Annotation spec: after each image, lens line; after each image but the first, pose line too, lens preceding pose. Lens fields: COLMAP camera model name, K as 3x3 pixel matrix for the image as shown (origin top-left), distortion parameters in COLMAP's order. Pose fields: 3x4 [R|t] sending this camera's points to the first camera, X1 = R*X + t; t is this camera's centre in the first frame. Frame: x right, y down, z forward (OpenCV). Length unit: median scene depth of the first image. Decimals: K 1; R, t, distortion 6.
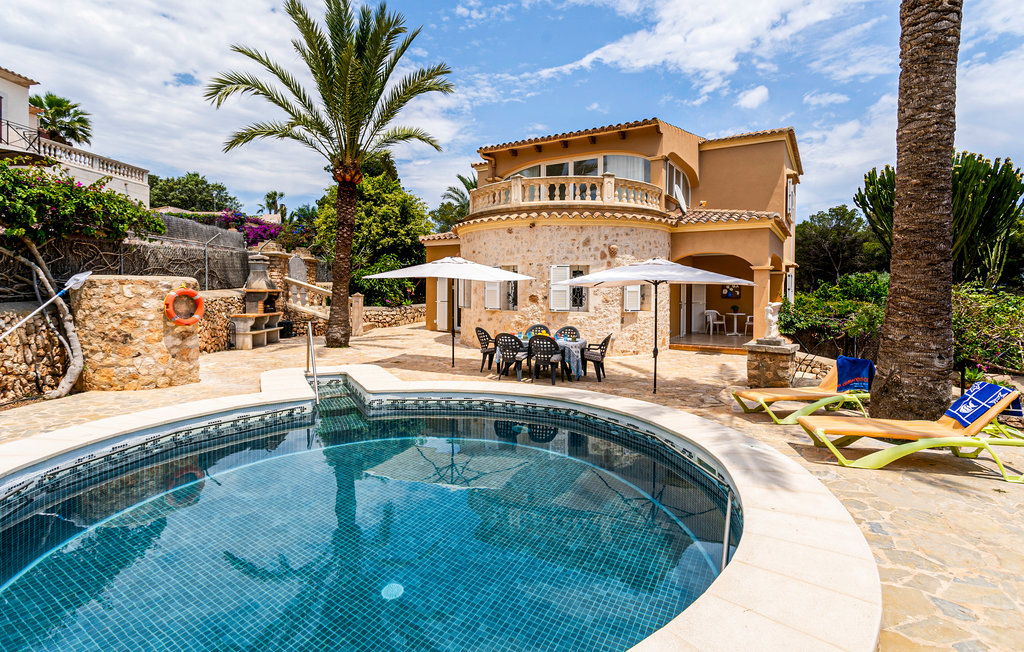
lens RADIAL K [[510.0, 0, 515.9], [0, 510.0, 287.7], [0, 0, 1]] dist [0.003361, 0.000959]
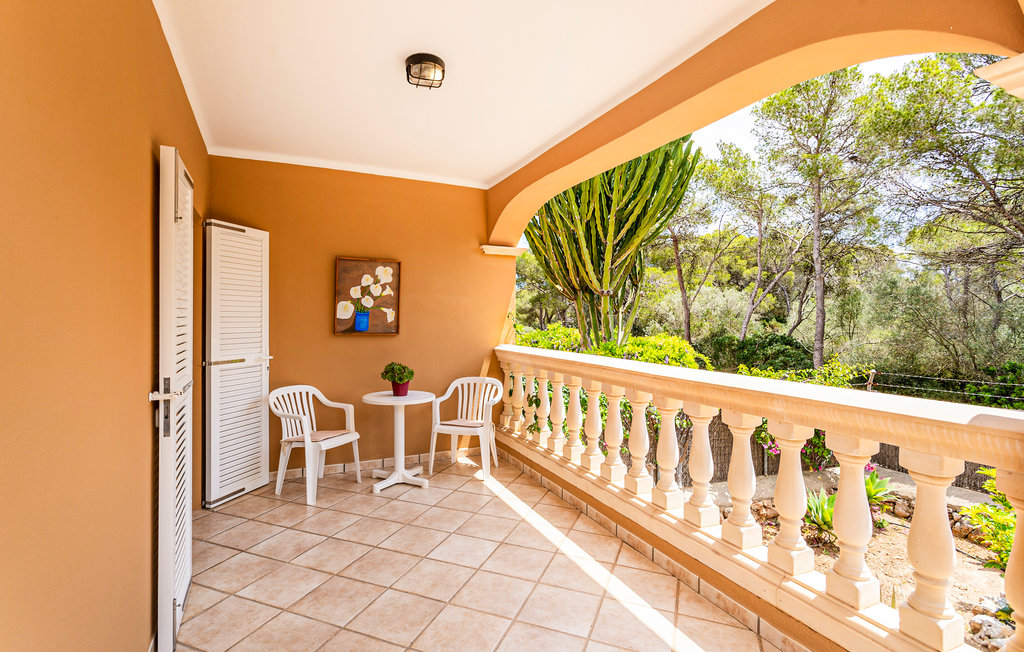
lens RADIAL K [[505.2, 0, 503.5], [0, 505.2, 320.6], [0, 0, 1]] dist [0.002035, 0.000254]
pose [[0.571387, -0.009606, 0.820625, 0.335127], [0.003689, 0.999951, 0.009137, 0.014612], [-0.820673, -0.002194, 0.571394, 1.073499]]
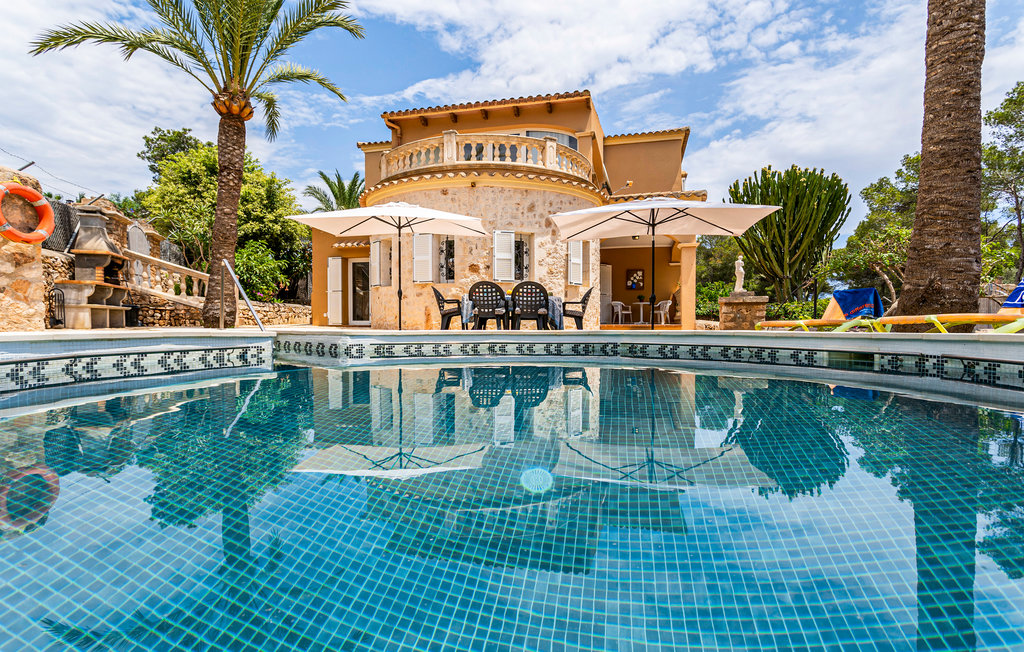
lens RADIAL K [[504.9, 0, 512.0], [0, 504.9, 326.0], [0, 0, 1]] dist [0.005533, 0.001161]
pose [[0.952421, -0.007173, 0.304702, -0.171918], [0.004882, 0.999954, 0.008278, 0.115127], [-0.304748, -0.006396, 0.952412, 0.140537]]
